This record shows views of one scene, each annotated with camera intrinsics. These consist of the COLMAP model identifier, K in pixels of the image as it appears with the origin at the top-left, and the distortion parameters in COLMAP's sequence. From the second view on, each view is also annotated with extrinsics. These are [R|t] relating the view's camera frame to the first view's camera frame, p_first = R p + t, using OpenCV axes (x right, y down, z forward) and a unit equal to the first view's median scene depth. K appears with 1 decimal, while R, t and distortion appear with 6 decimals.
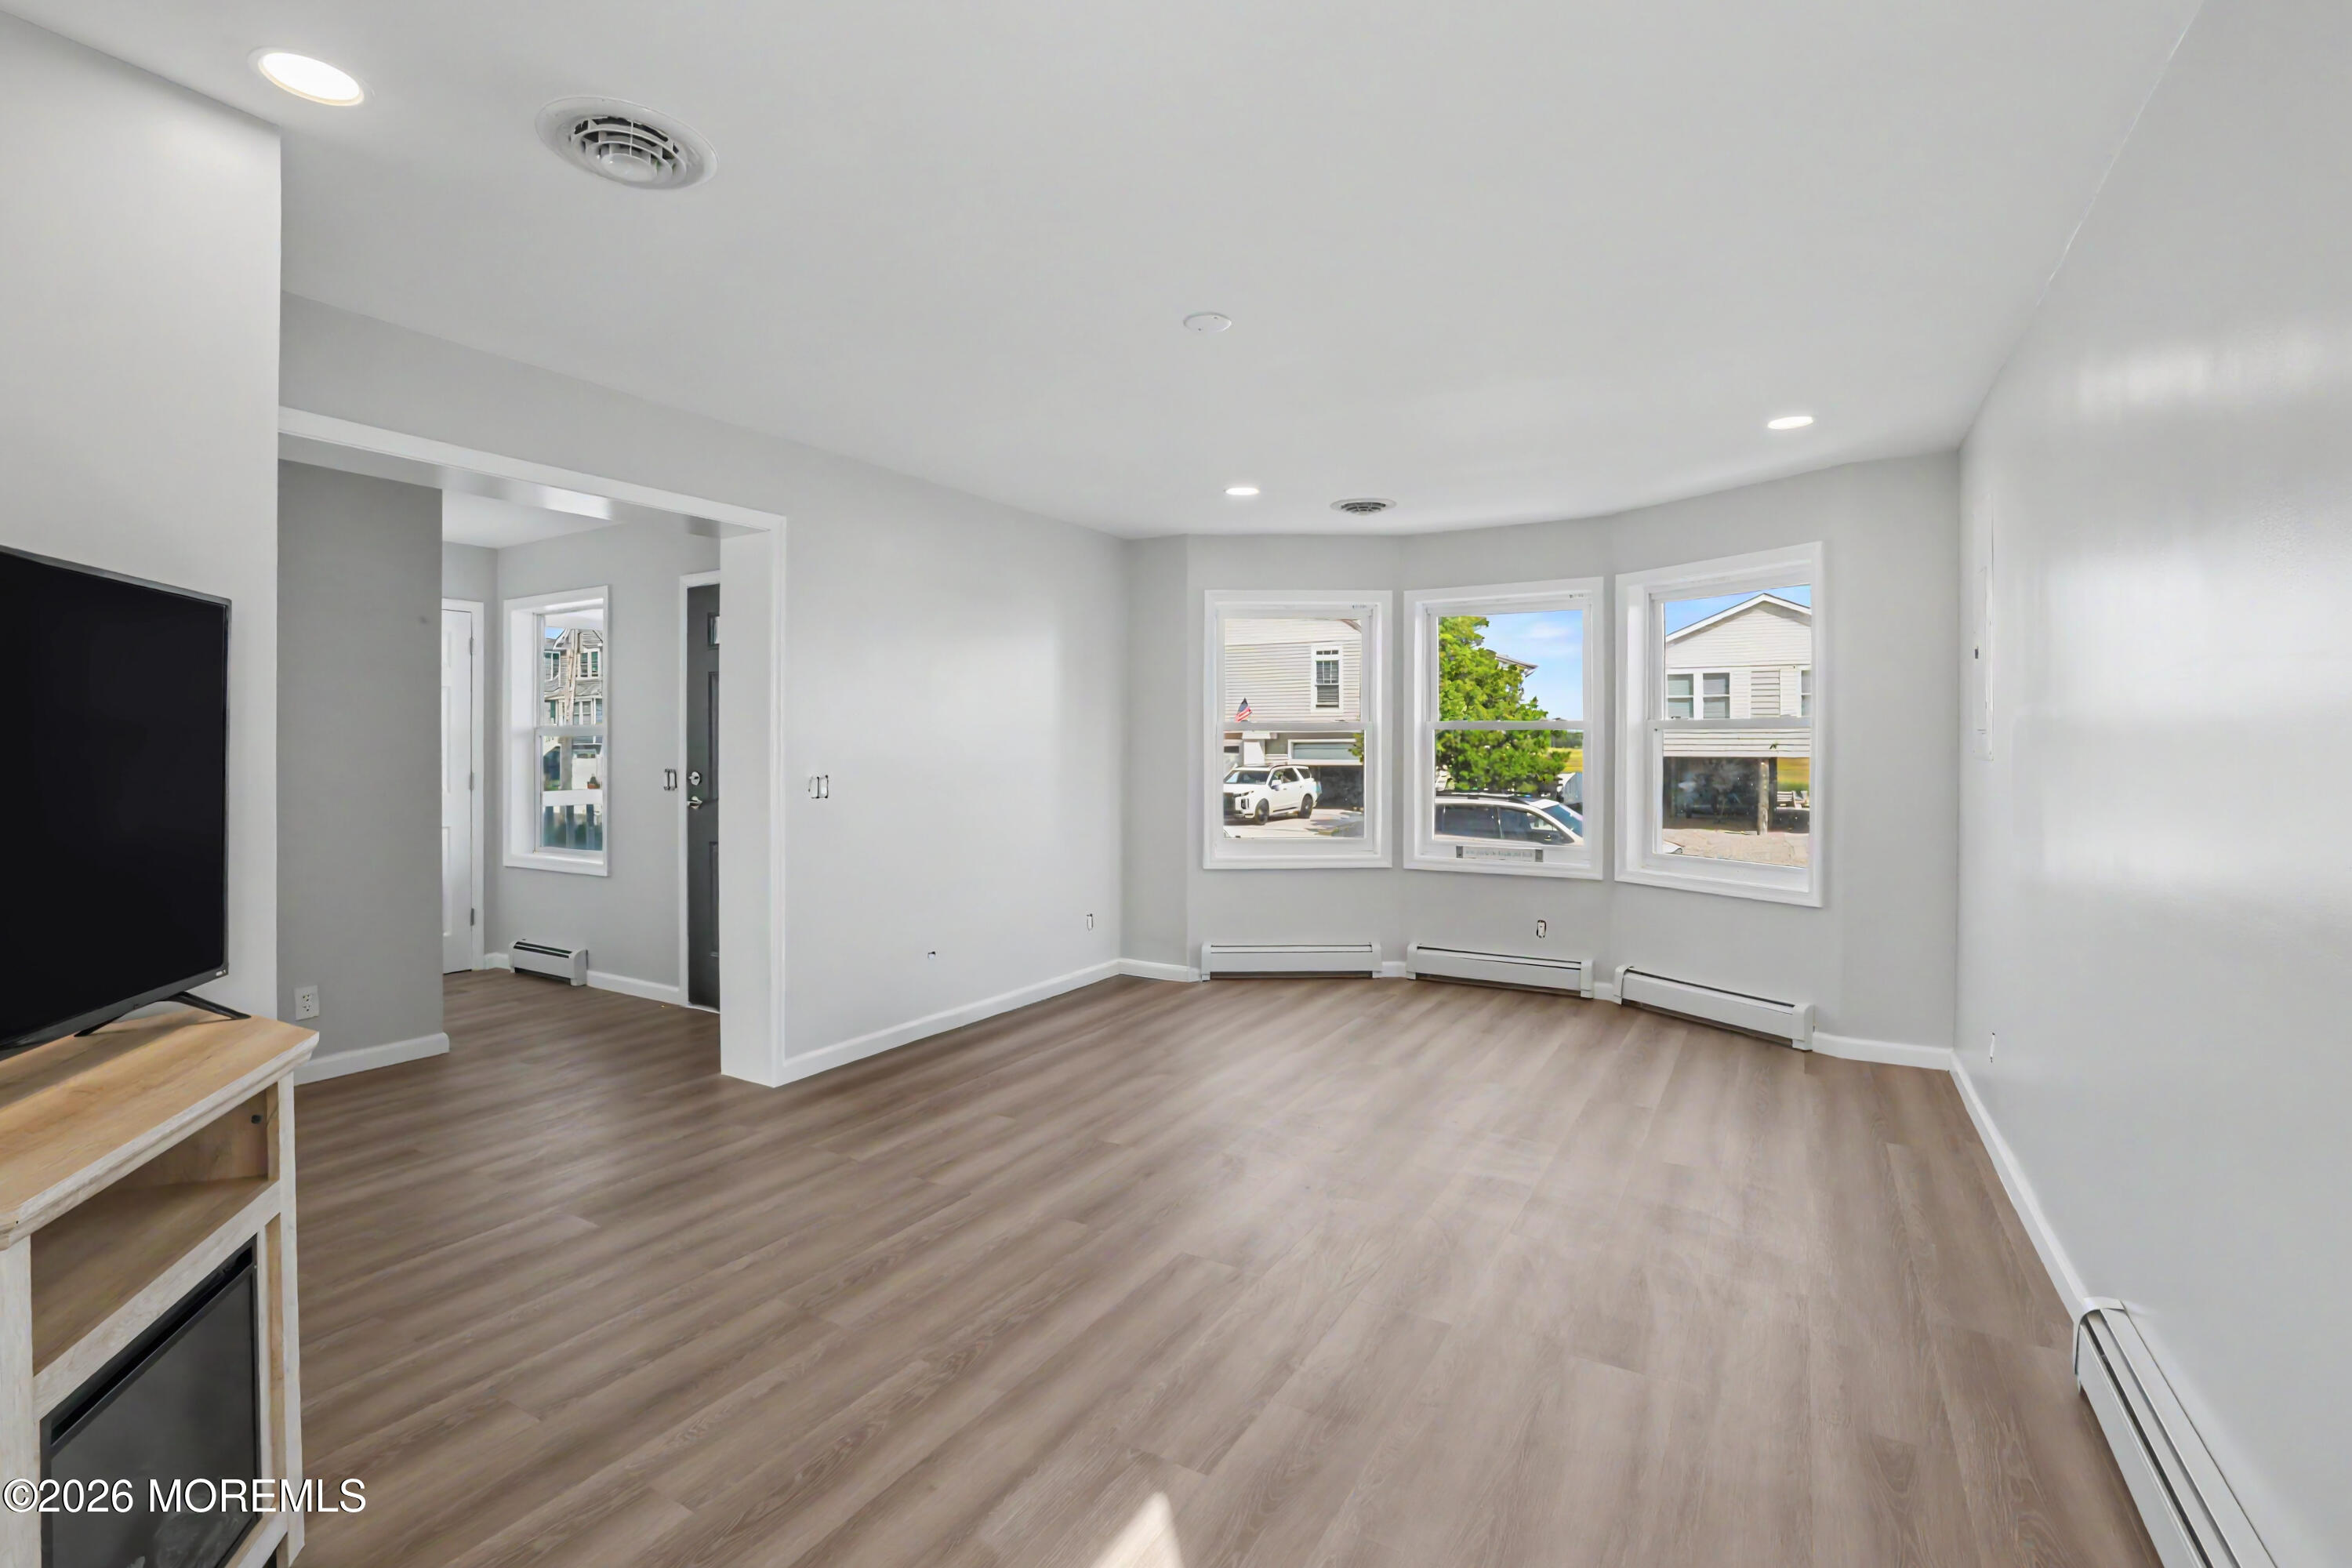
lens RADIAL K [[1069.1, 0, 1210.9], [0, 1069.1, 741.0], [0, 0, 1]] dist [-0.041181, 0.003221]
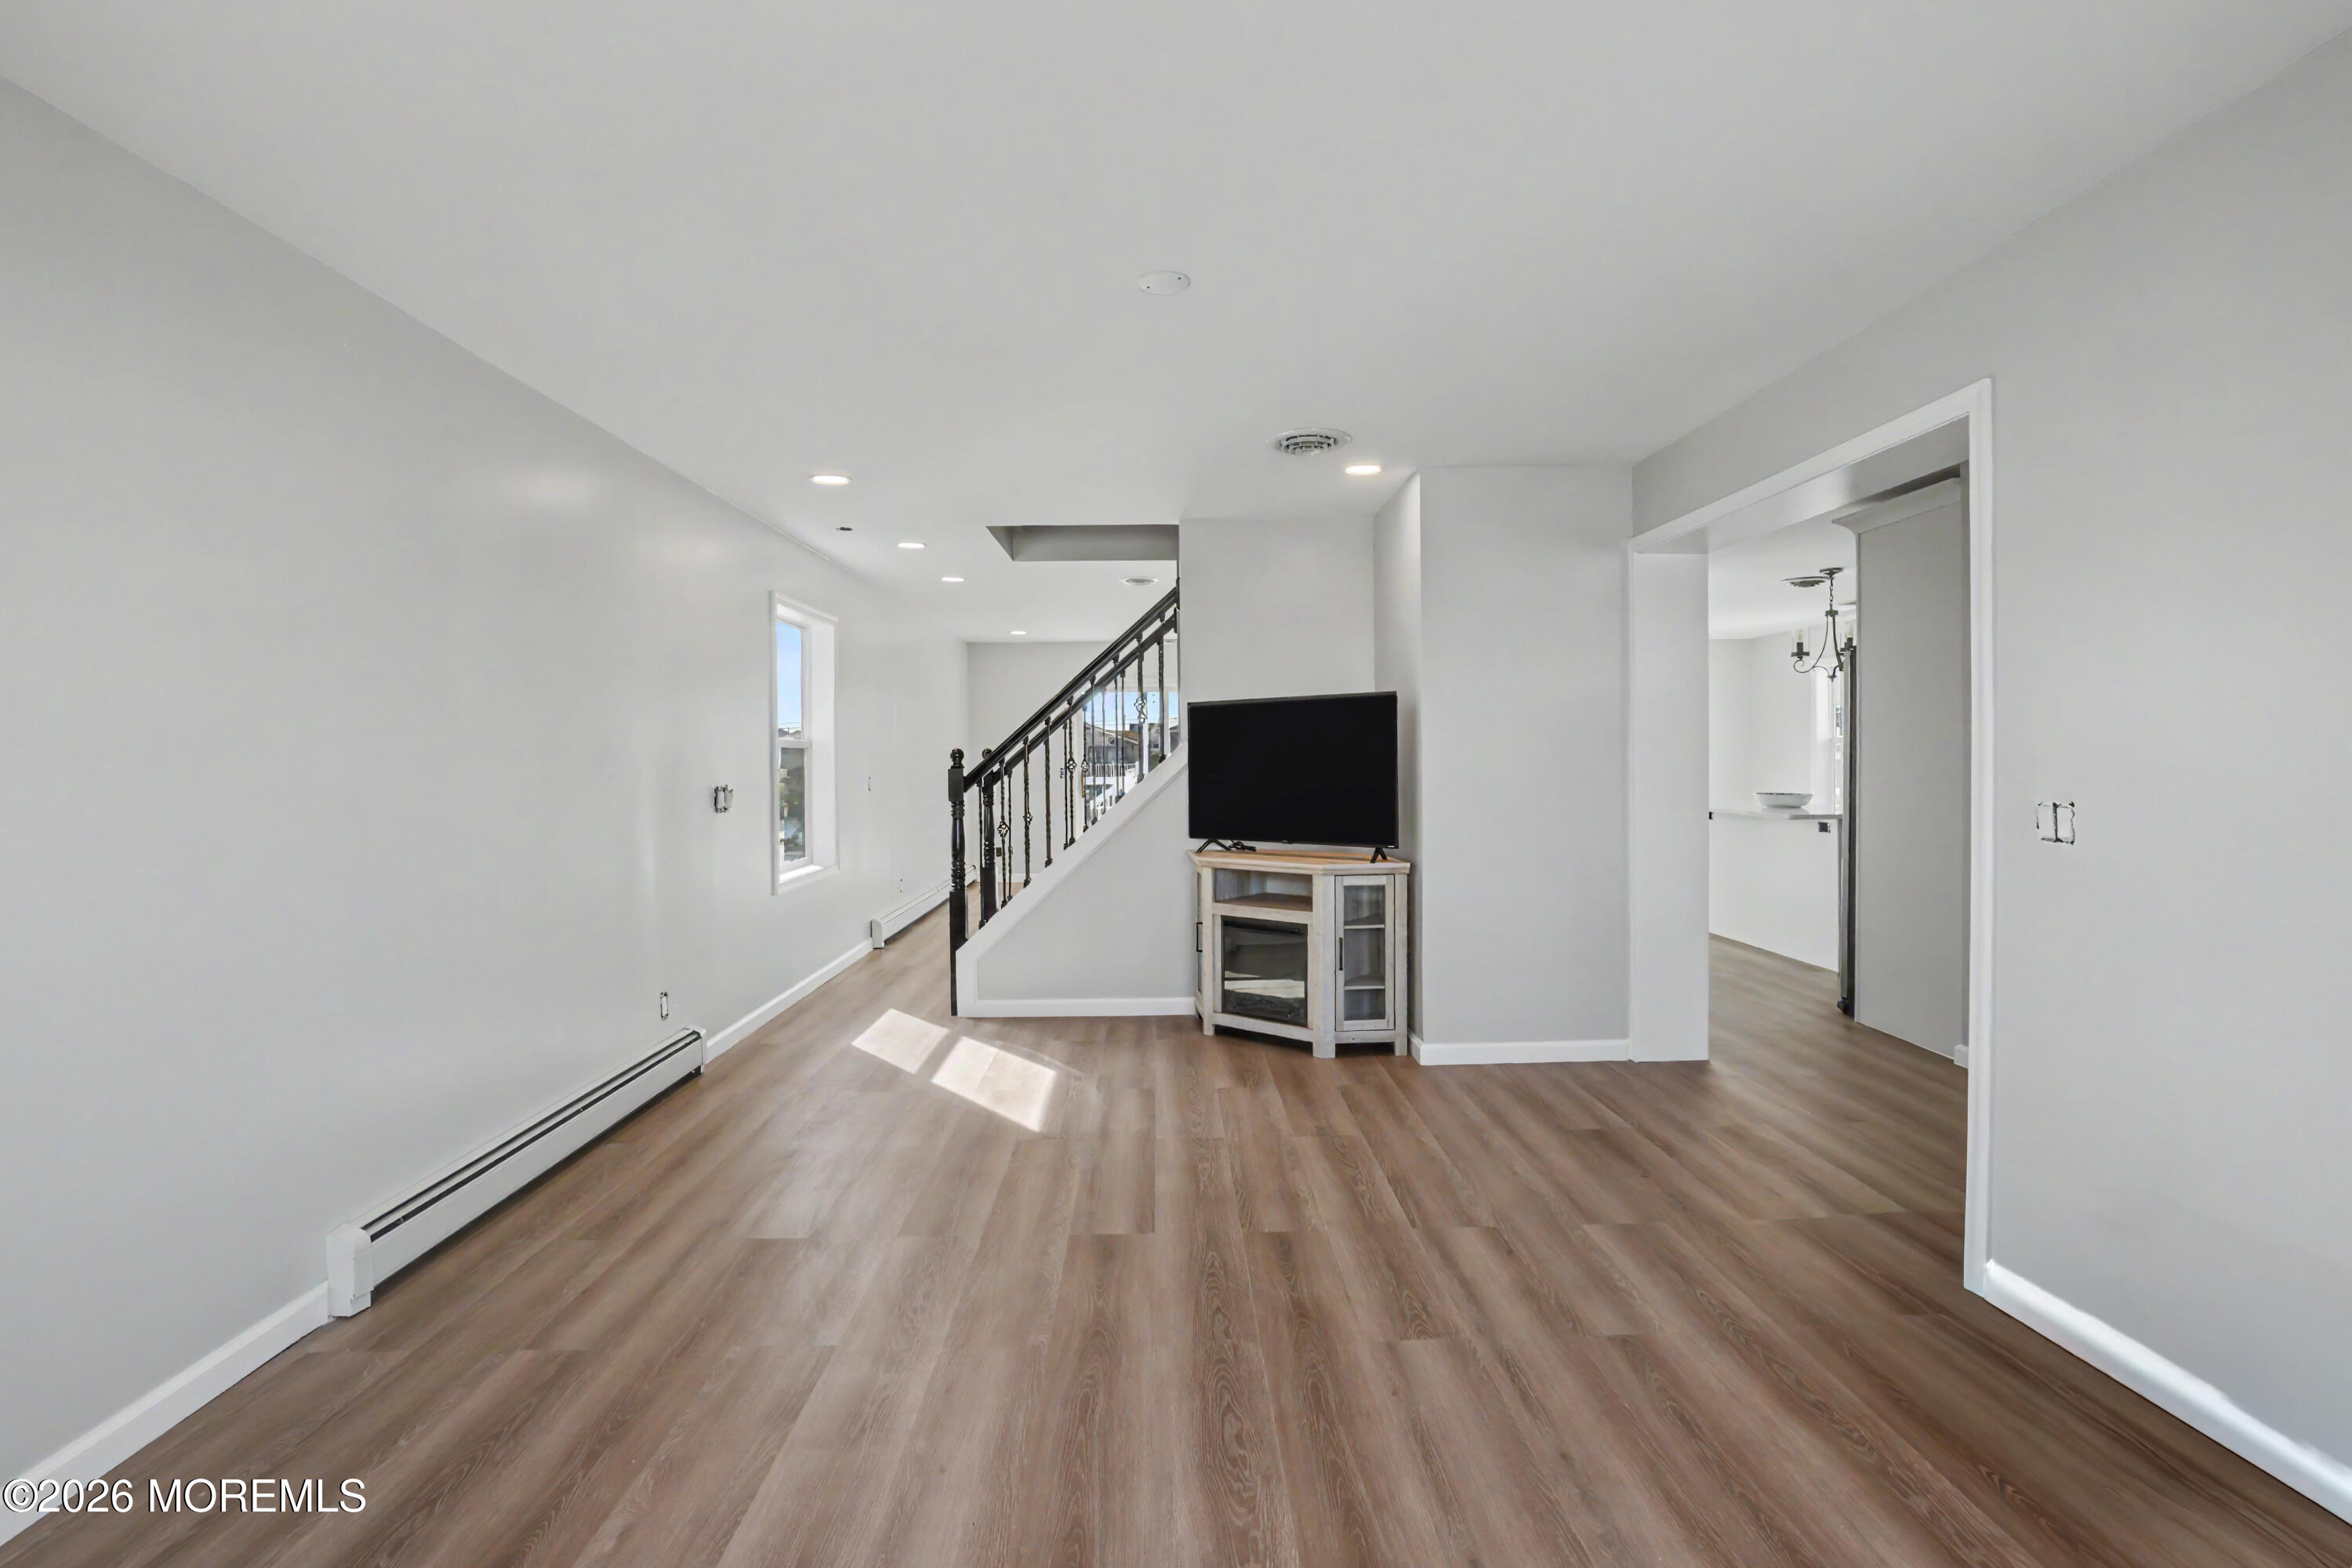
lens RADIAL K [[1069.1, 0, 1176.7], [0, 1069.1, 778.3], [0, 0, 1]] dist [-0.041181, 0.003221]
pose [[-0.872920, 0.017799, -0.487538, 0.227411], [0.011241, 0.999803, 0.016375, 0.004827], [0.487733, 0.008813, -0.872948, 0.949675]]
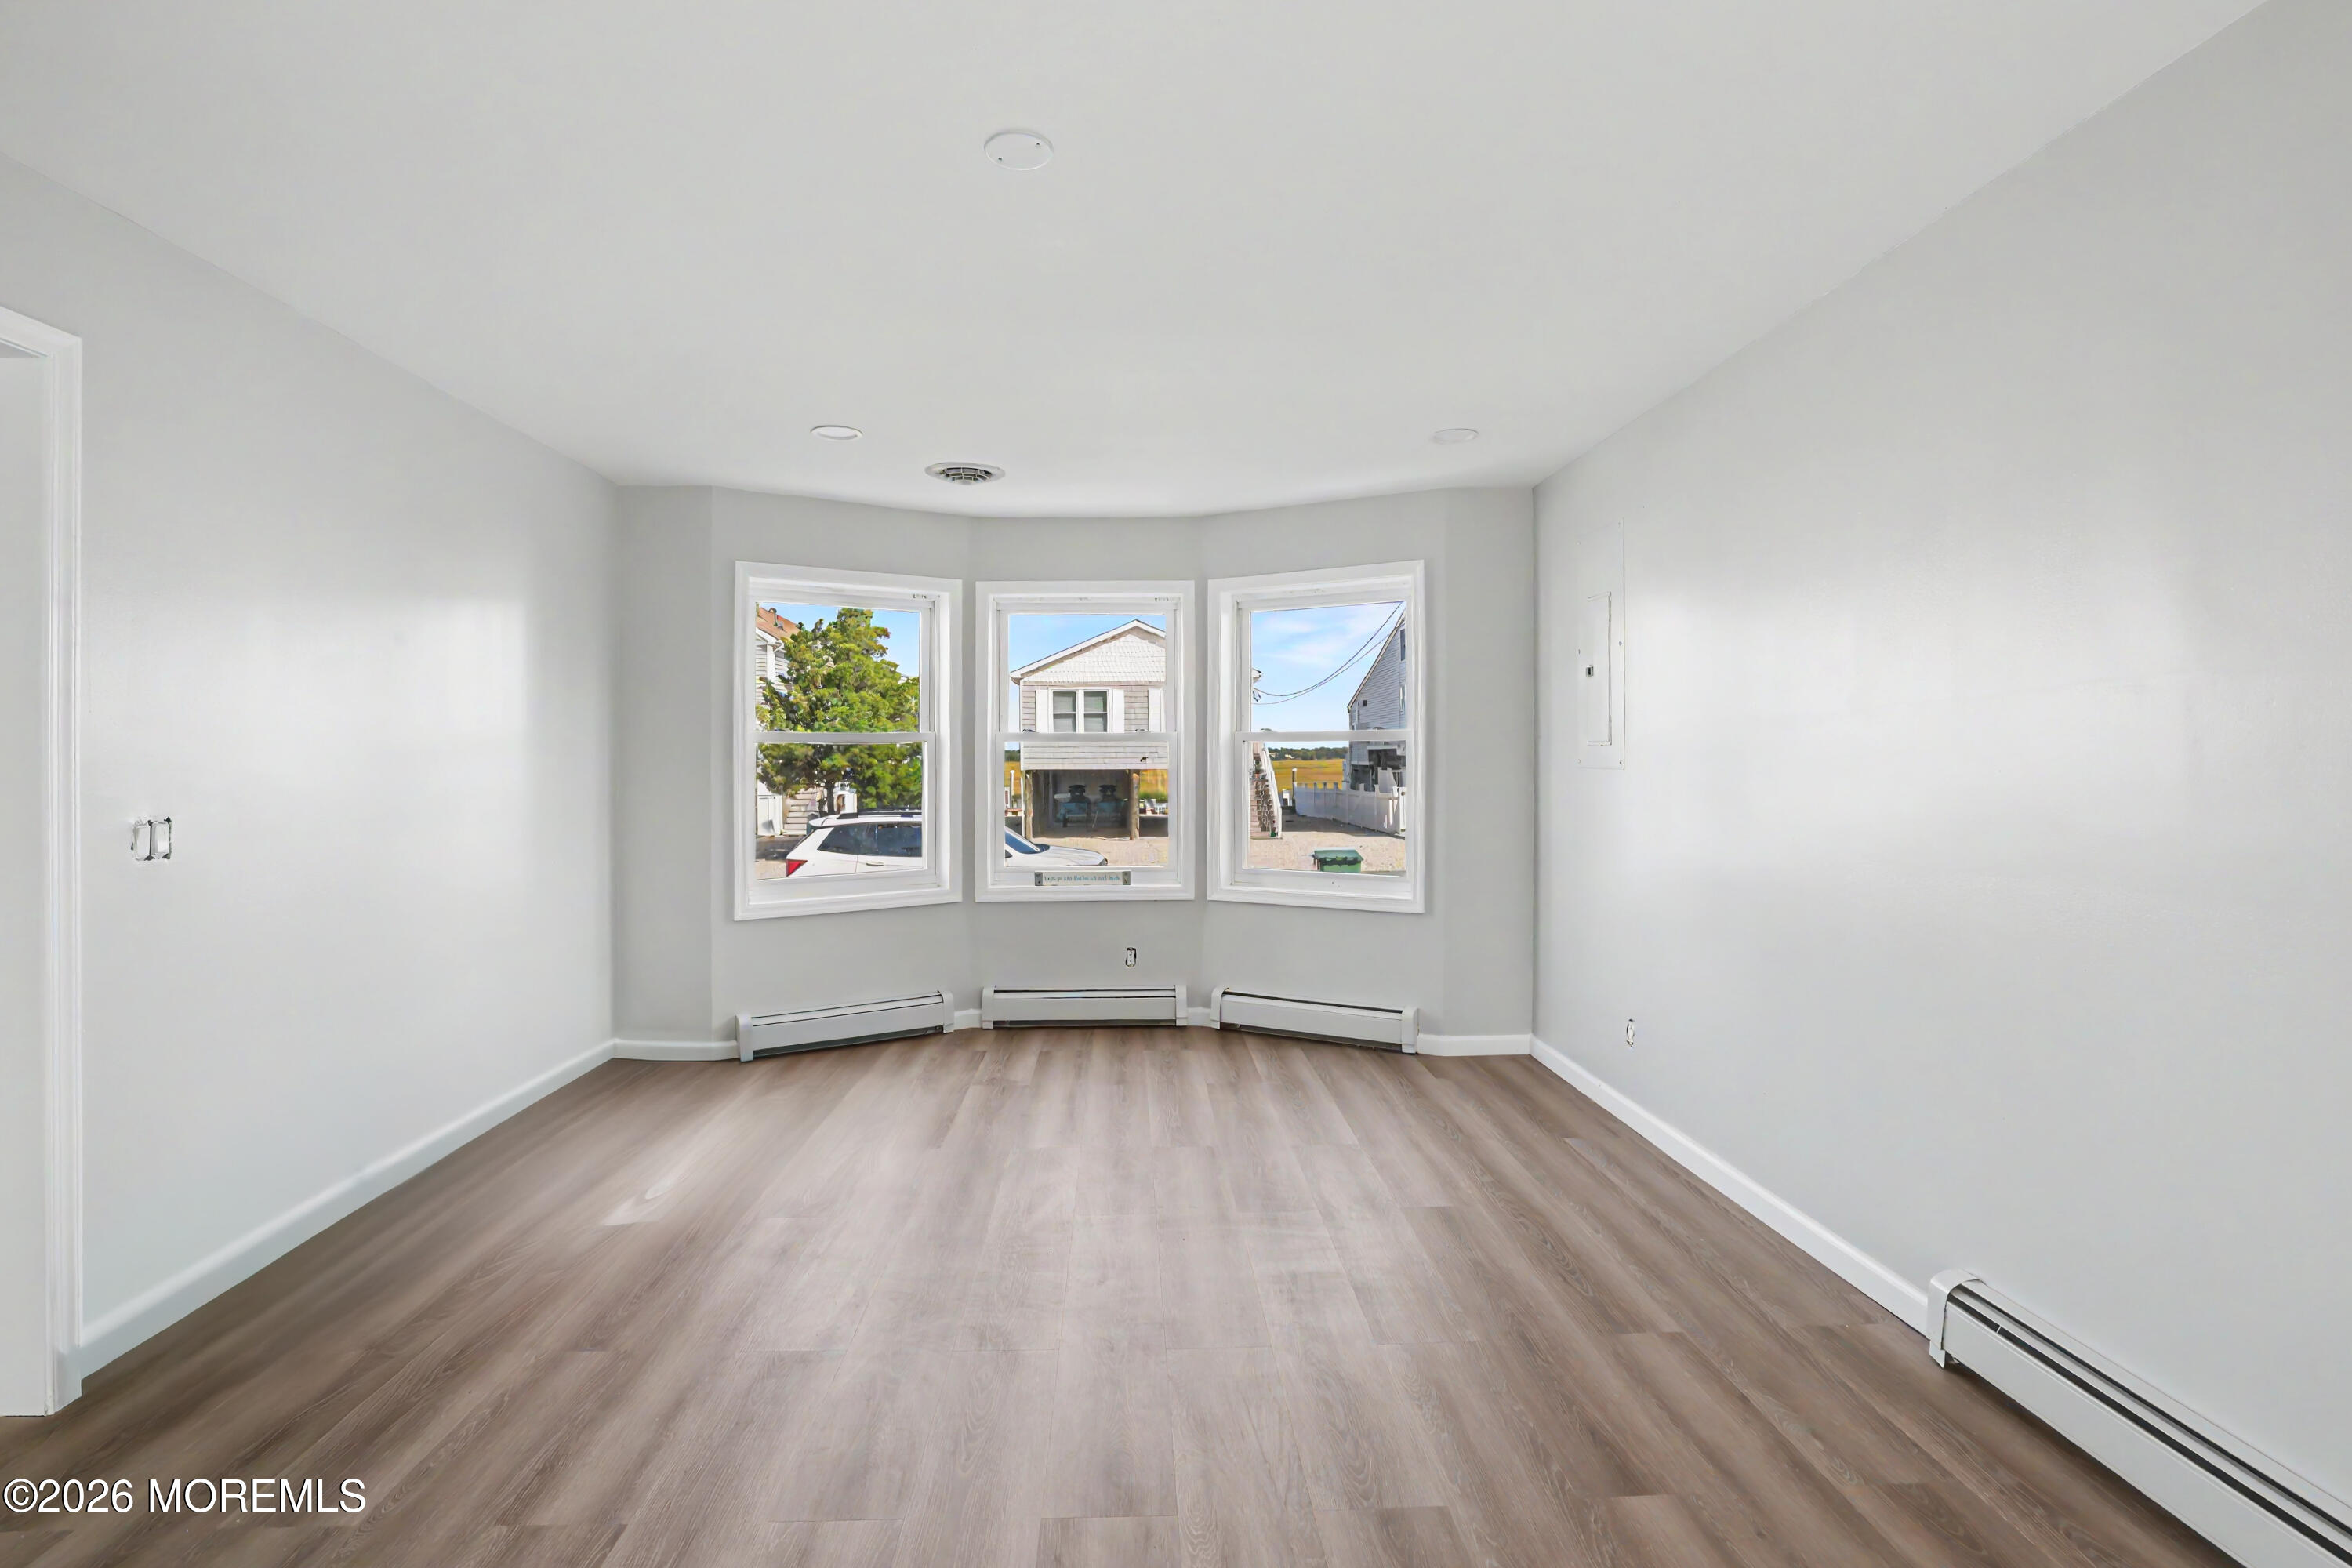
lens RADIAL K [[1069.1, 0, 1185.5], [0, 1069.1, 763.4], [0, 0, 1]] dist [-0.041181, 0.003221]
pose [[0.848824, -0.006554, 0.528634, -0.145052], [0.002502, 0.999962, 0.008380, 0.000320], [-0.528669, -0.005791, 0.848808, 0.193993]]
